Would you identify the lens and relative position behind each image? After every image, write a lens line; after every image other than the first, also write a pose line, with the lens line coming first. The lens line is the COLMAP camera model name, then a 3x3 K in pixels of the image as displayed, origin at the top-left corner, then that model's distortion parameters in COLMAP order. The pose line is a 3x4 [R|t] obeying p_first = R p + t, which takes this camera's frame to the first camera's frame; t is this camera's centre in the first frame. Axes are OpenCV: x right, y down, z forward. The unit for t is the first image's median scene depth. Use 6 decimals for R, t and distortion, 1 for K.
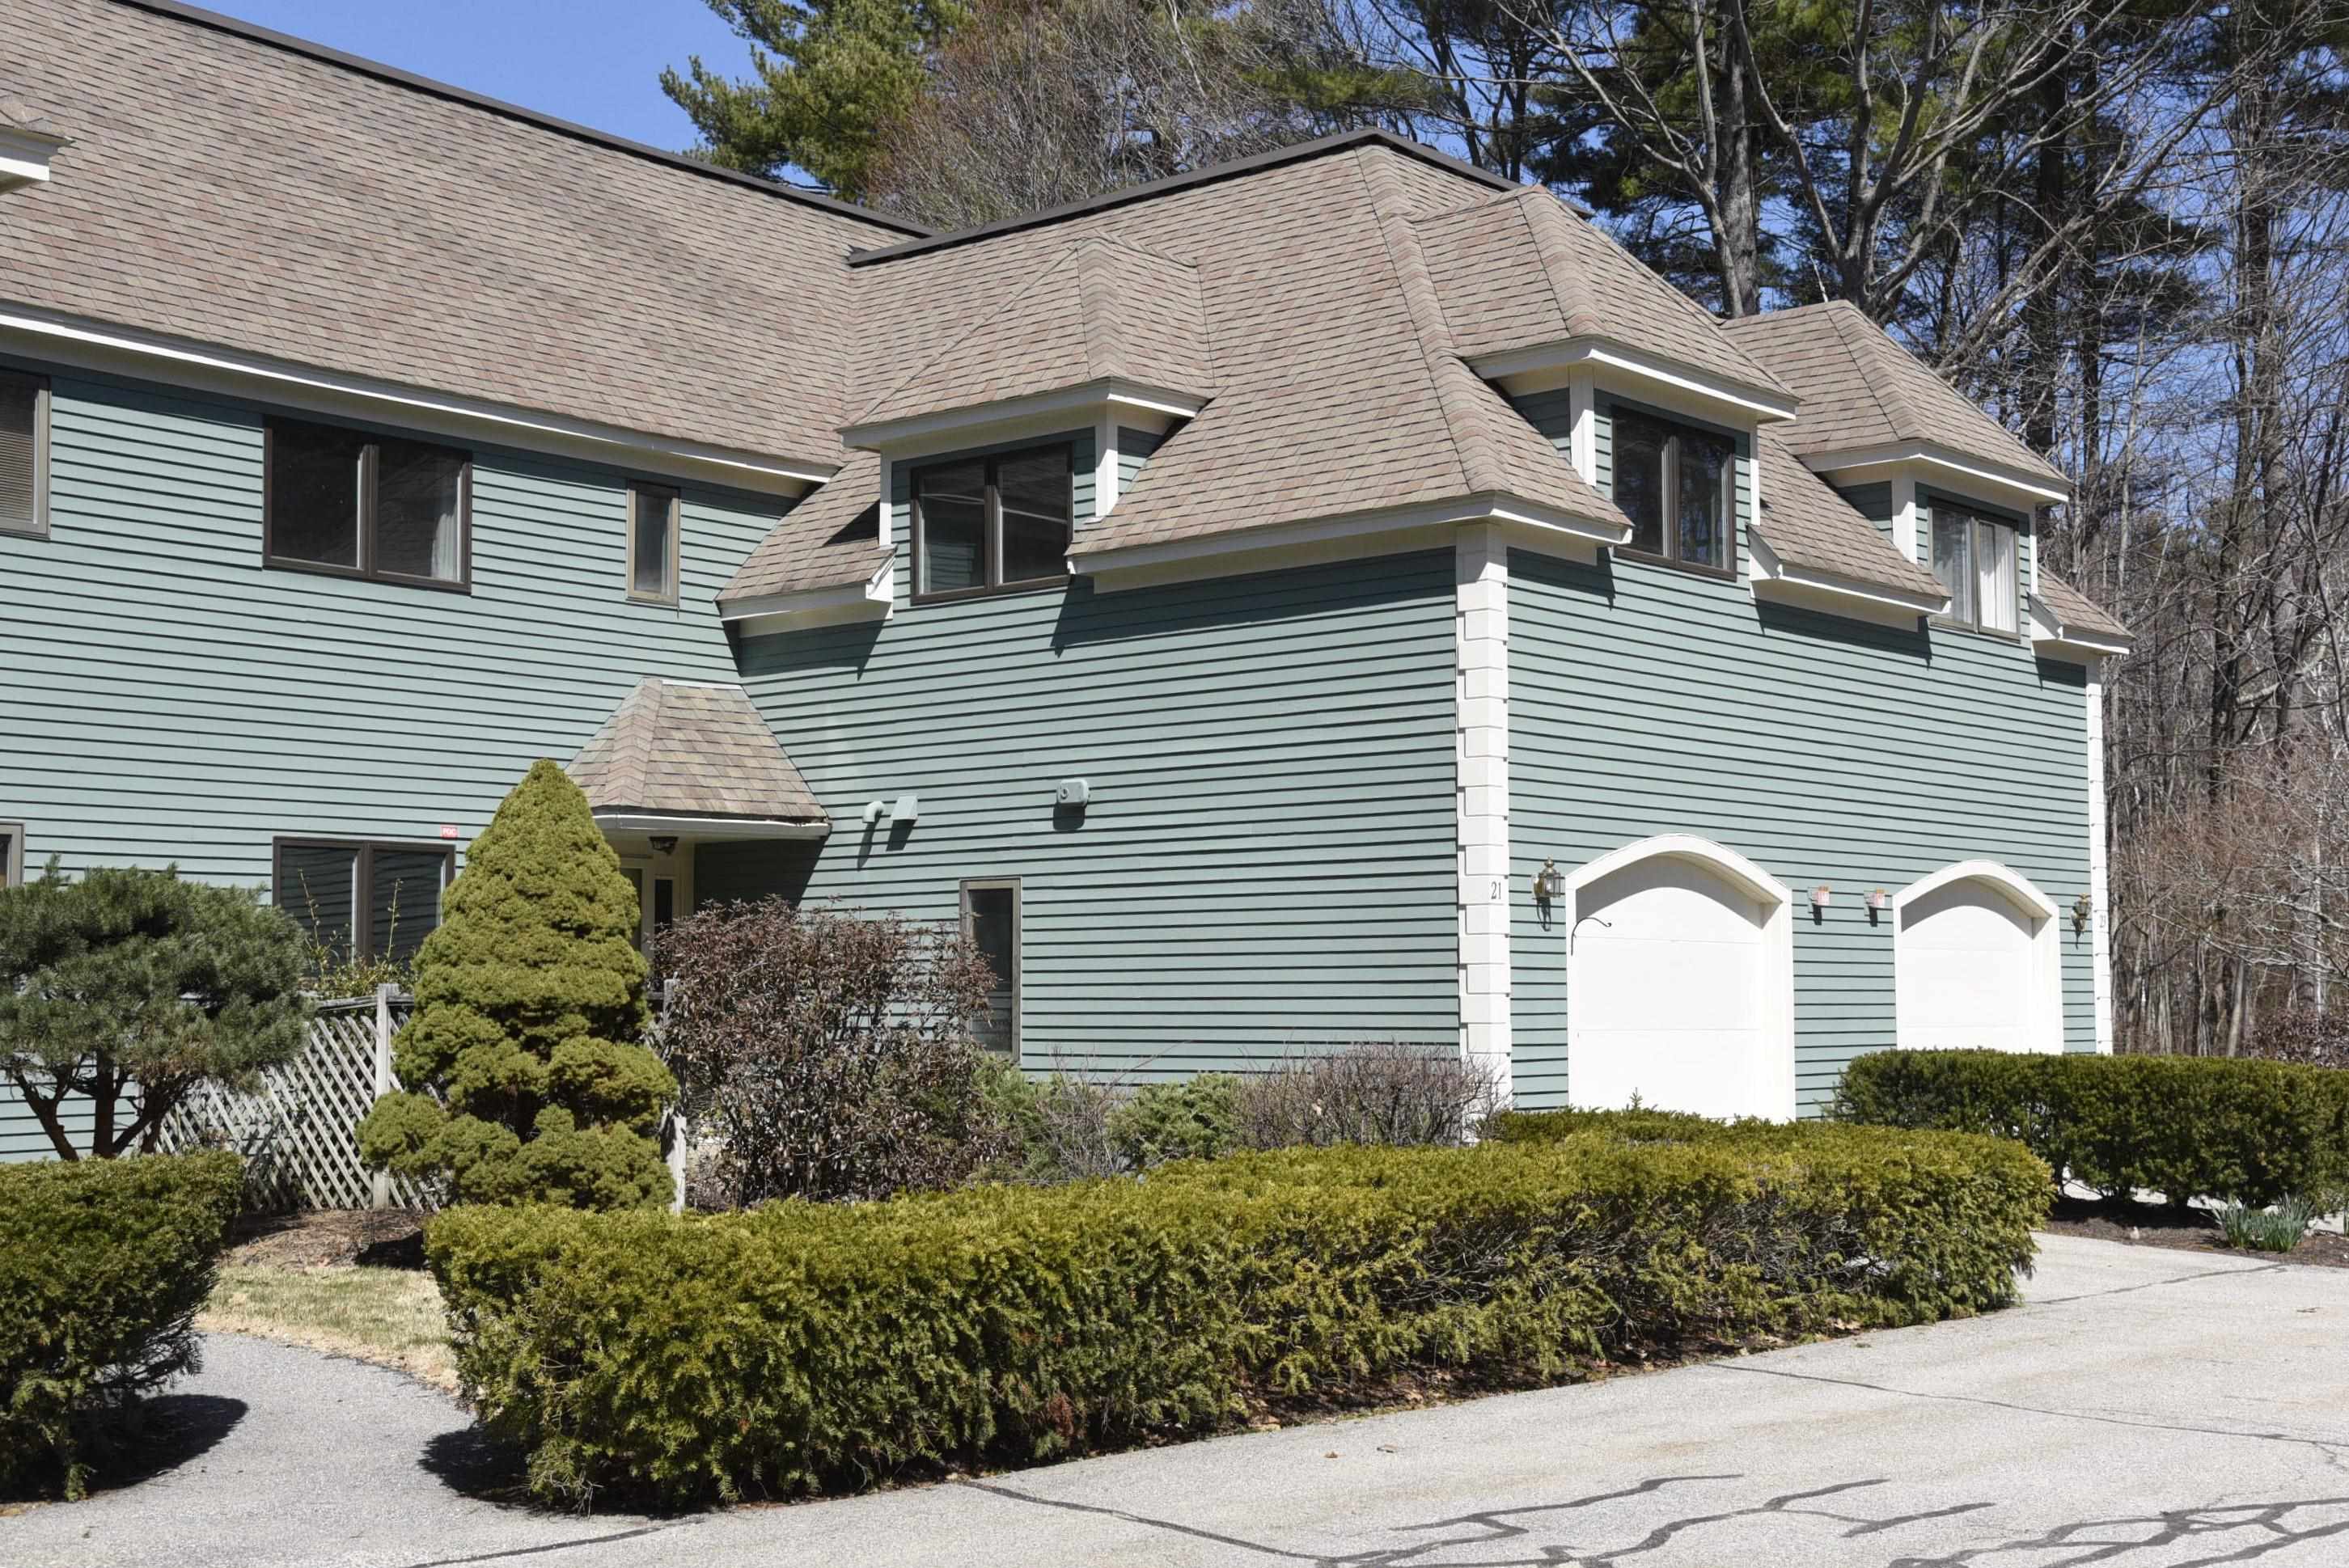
lens RADIAL K [[2896.2, 0, 1174.5], [0, 2896.2, 784.0], [0, 0, 1]] dist [0.018589, 0.013400]
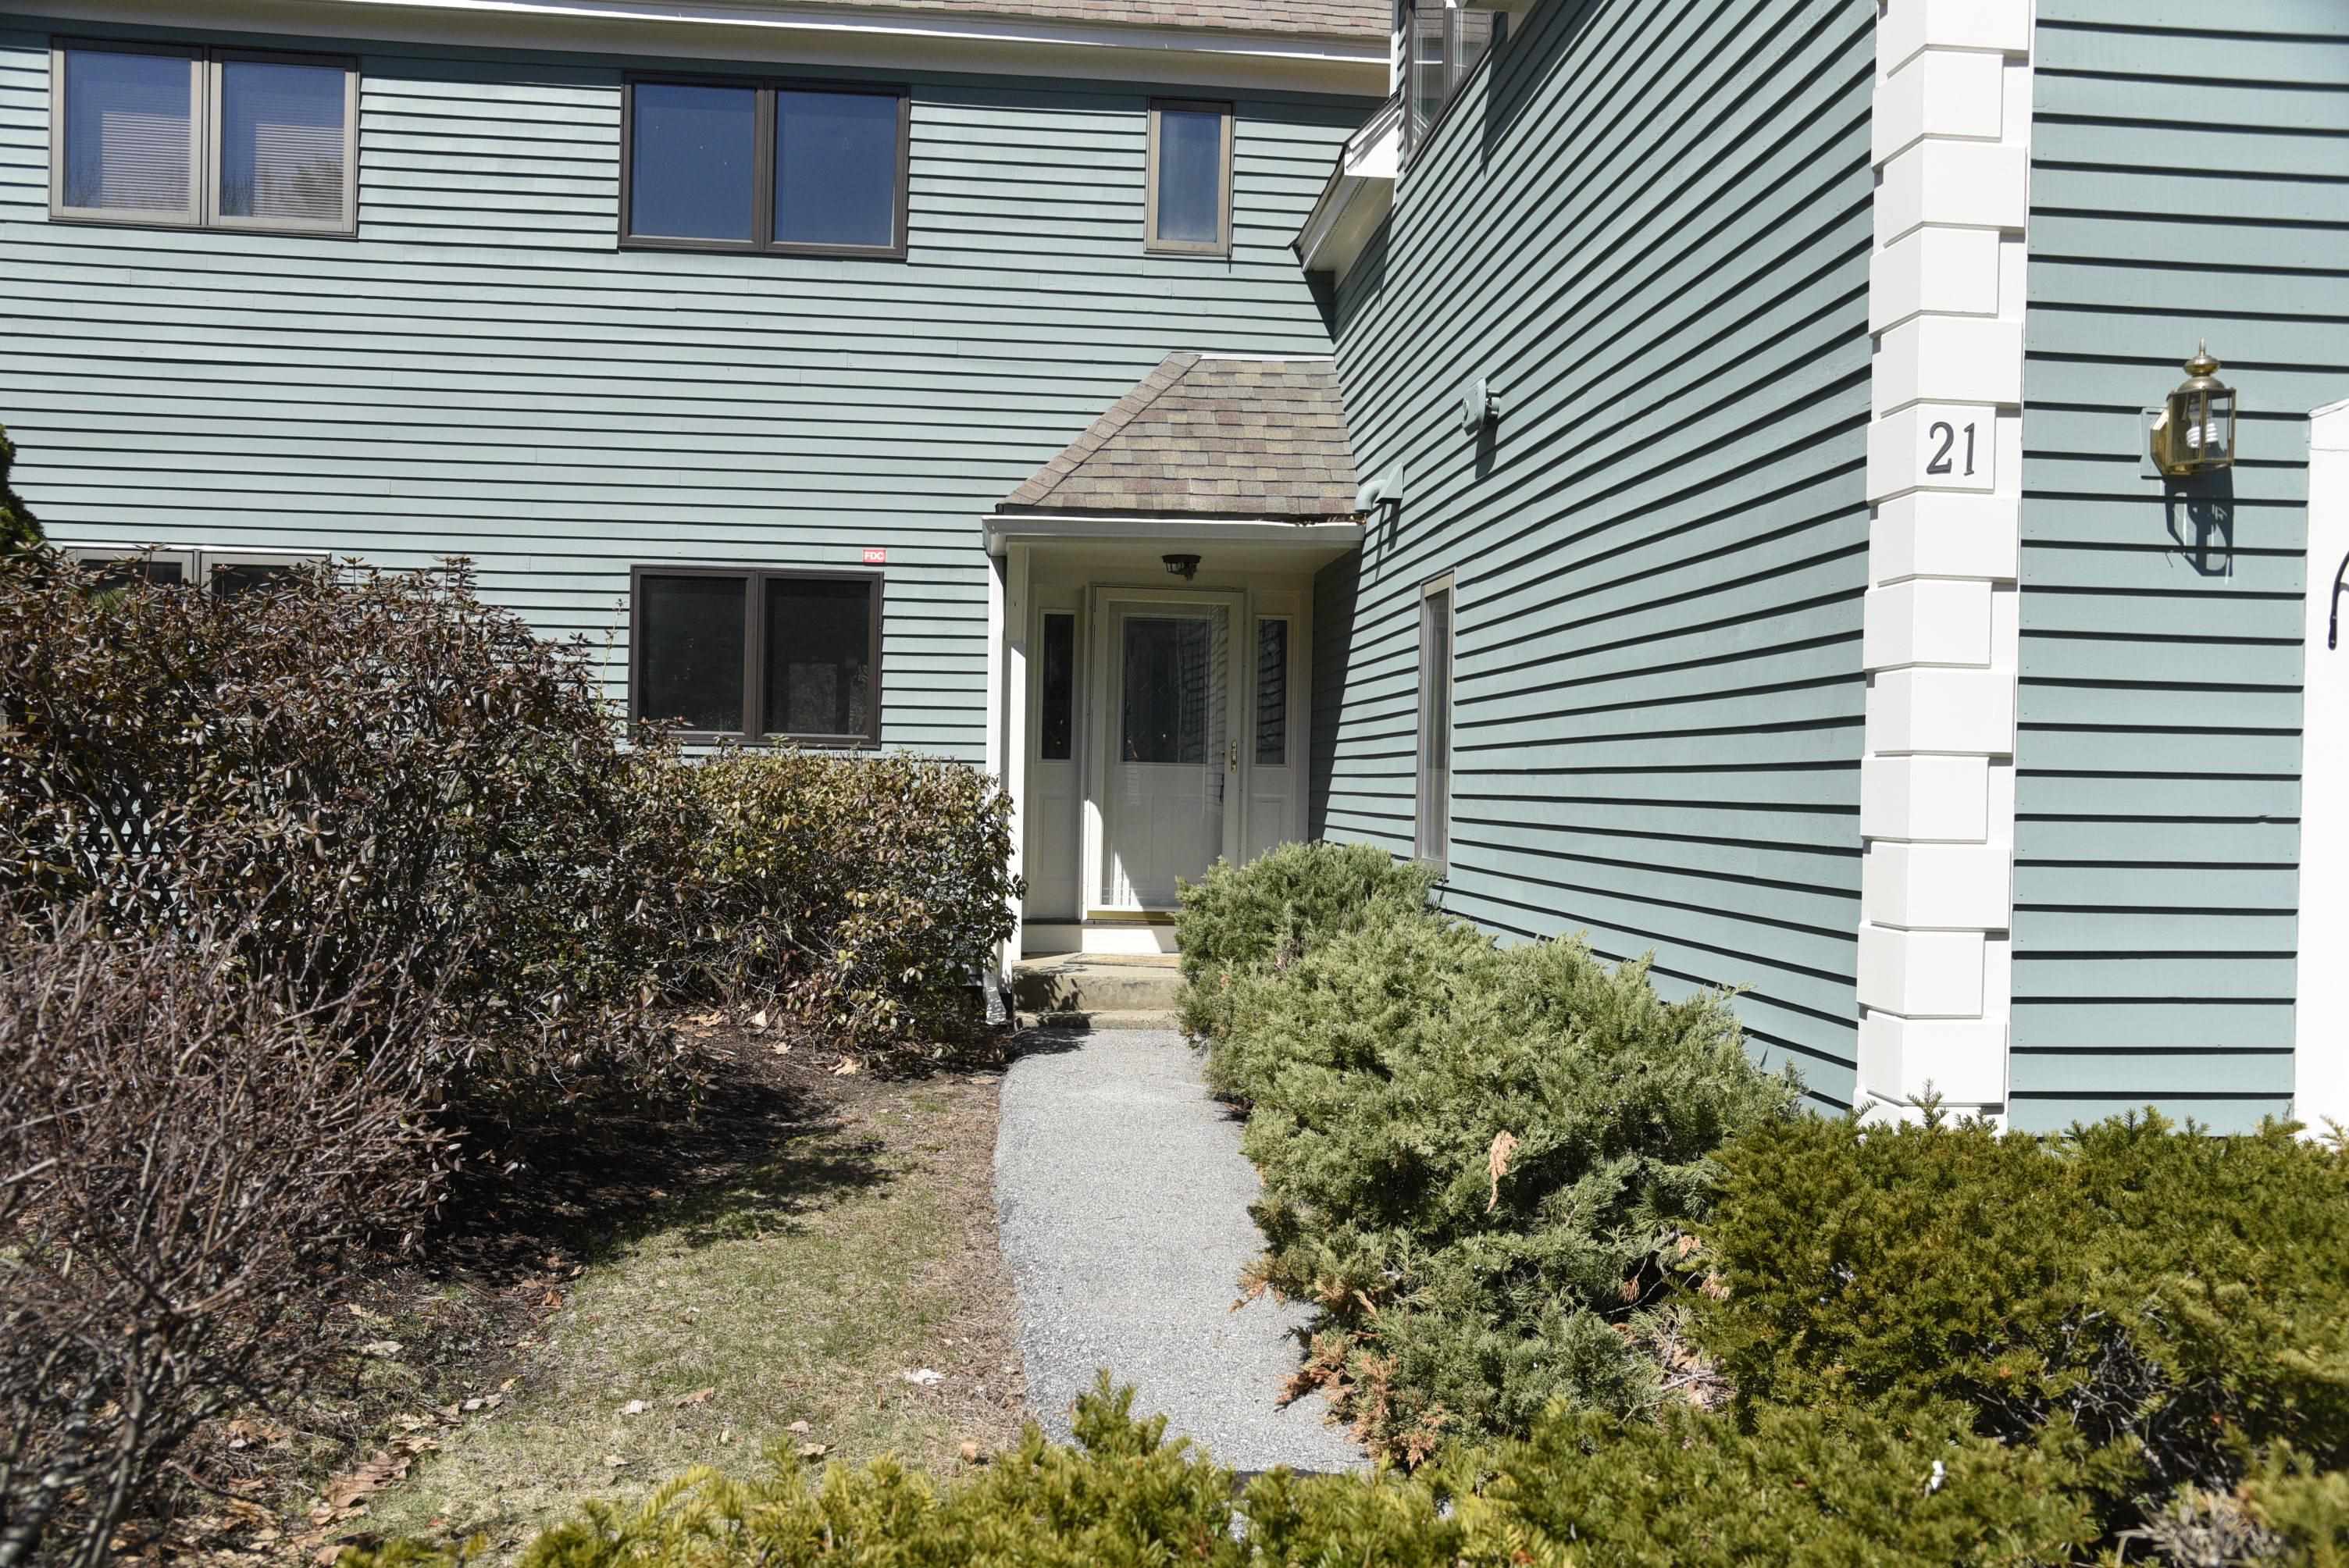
lens RADIAL K [[1826.3, 0, 1174.5], [0, 1826.3, 784.0], [0, 0, 1]] dist [-0.009287, -0.001488]
pose [[0.711411, 0.018947, -0.702520, 0.171201], [0.031202, 0.997799, 0.058508, 0.052638], [0.702083, -0.063543, 0.709255, 0.682933]]
